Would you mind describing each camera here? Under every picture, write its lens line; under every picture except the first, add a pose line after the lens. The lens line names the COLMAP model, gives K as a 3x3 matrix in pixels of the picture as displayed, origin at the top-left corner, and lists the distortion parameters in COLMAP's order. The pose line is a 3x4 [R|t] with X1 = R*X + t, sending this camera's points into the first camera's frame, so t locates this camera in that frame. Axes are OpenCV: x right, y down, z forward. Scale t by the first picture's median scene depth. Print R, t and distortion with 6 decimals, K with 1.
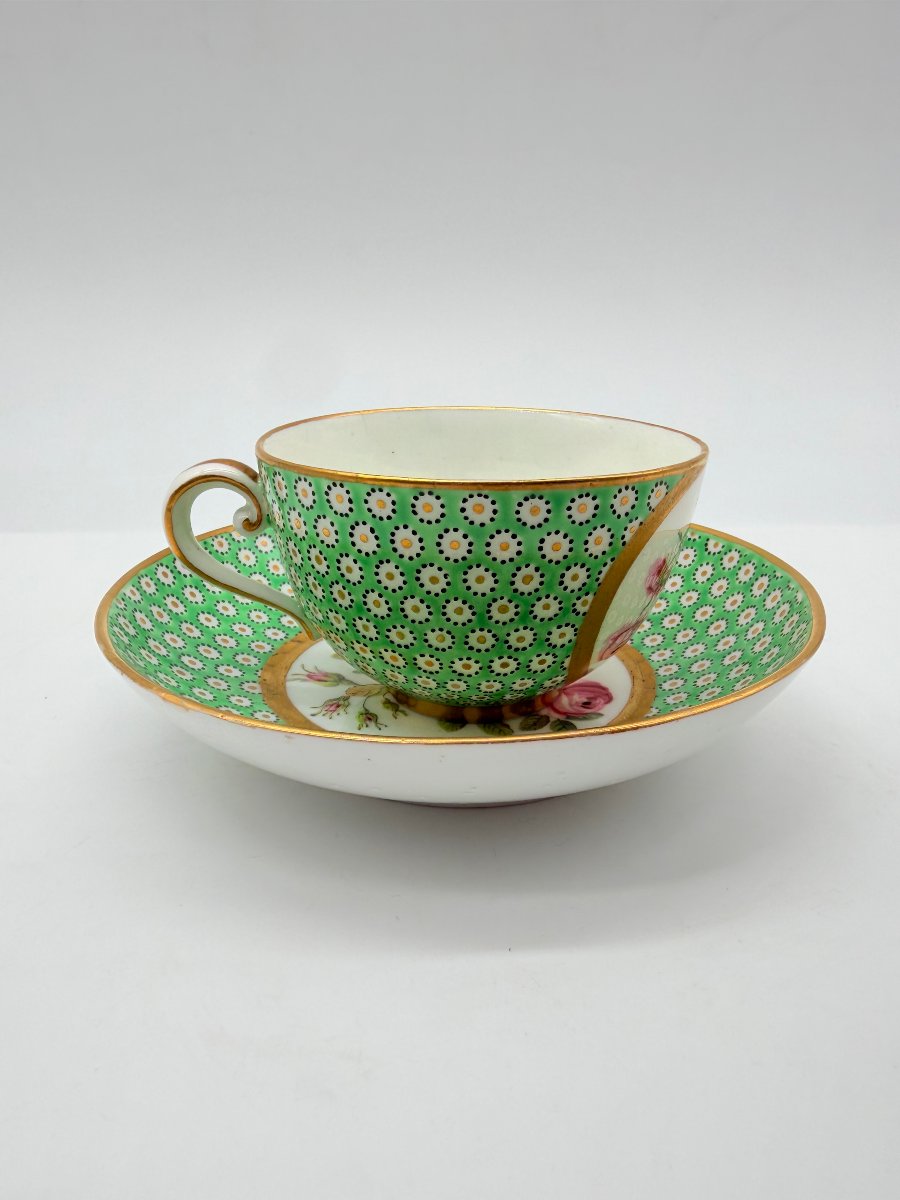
lens RADIAL K [[874.0, 0, 470.1], [0, 874.0, 640.6], [0, 0, 1]] dist [-0.001126, -0.019662]
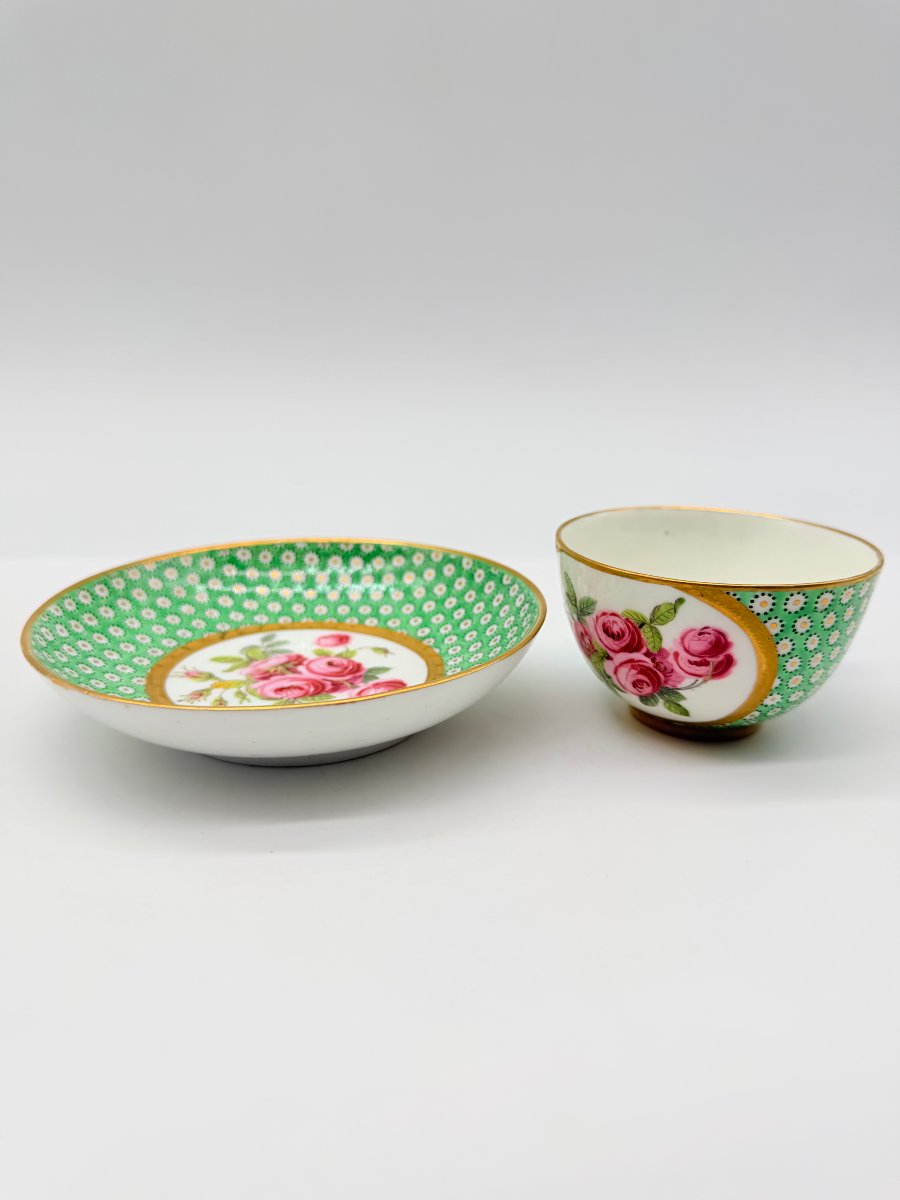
lens RADIAL K [[874.0, 0, 485.9], [0, 874.0, 562.1], [0, 0, 1]] dist [-0.001126, -0.019662]
pose [[0.999783, 0.011490, 0.017356, 0.248898], [-0.009470, 0.993629, -0.112303, 0.016640], [-0.018535, 0.112115, 0.993522, -0.358573]]
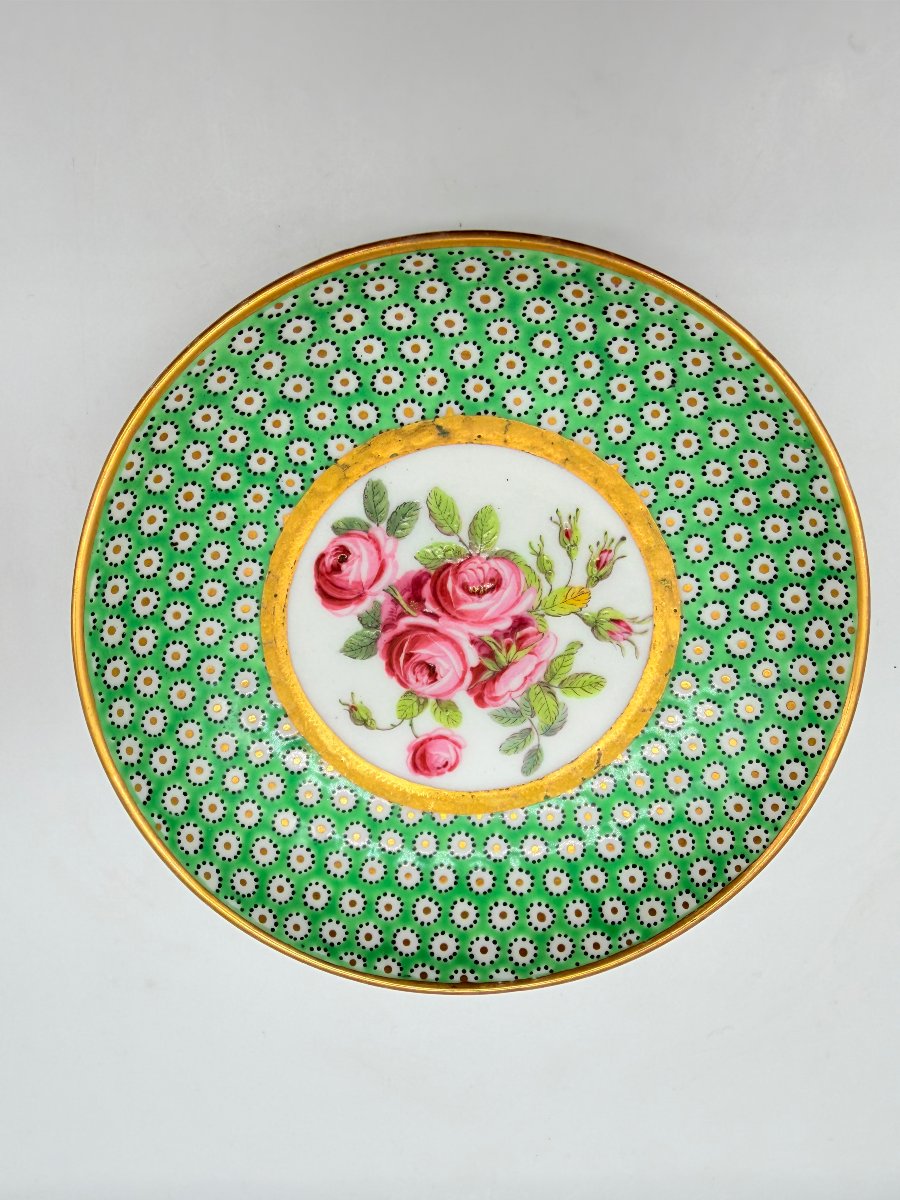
lens RADIAL K [[874.0, 0, 442.9], [0, 874.0, 662.1], [0, 0, 1]] dist [-0.001126, -0.019662]
pose [[-0.997023, -0.070733, -0.030698, 0.043310], [0.022928, -0.652064, 0.757817, -0.699823], [-0.073620, 0.754857, 0.651744, 0.424587]]
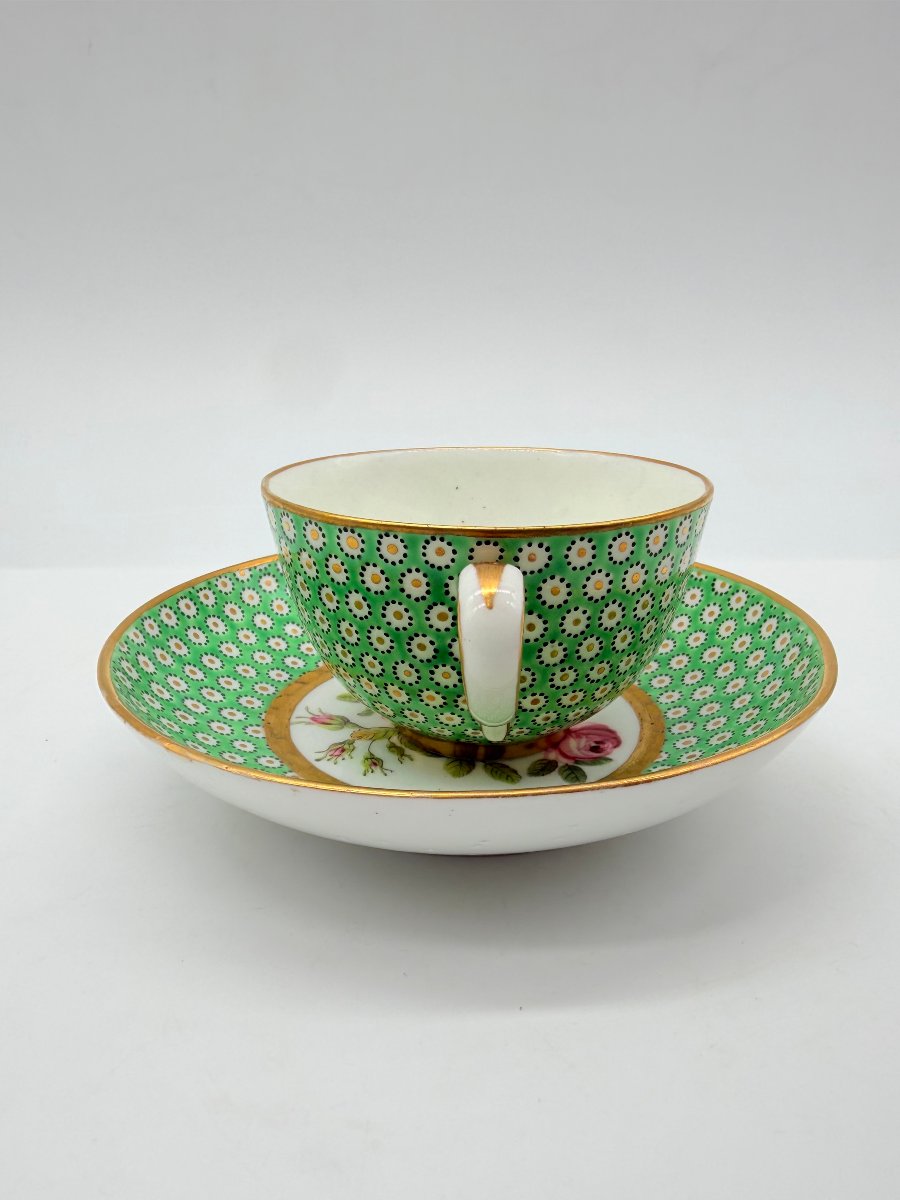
lens RADIAL K [[874.0, 0, 470.5], [0, 874.0, 640.1], [0, 0, 1]] dist [-0.001126, -0.019662]
pose [[1.000000, -0.000387, 0.000545, -0.007049], [0.000404, 0.999484, -0.032128, -0.016681], [-0.000532, 0.032128, 0.999484, 0.009631]]
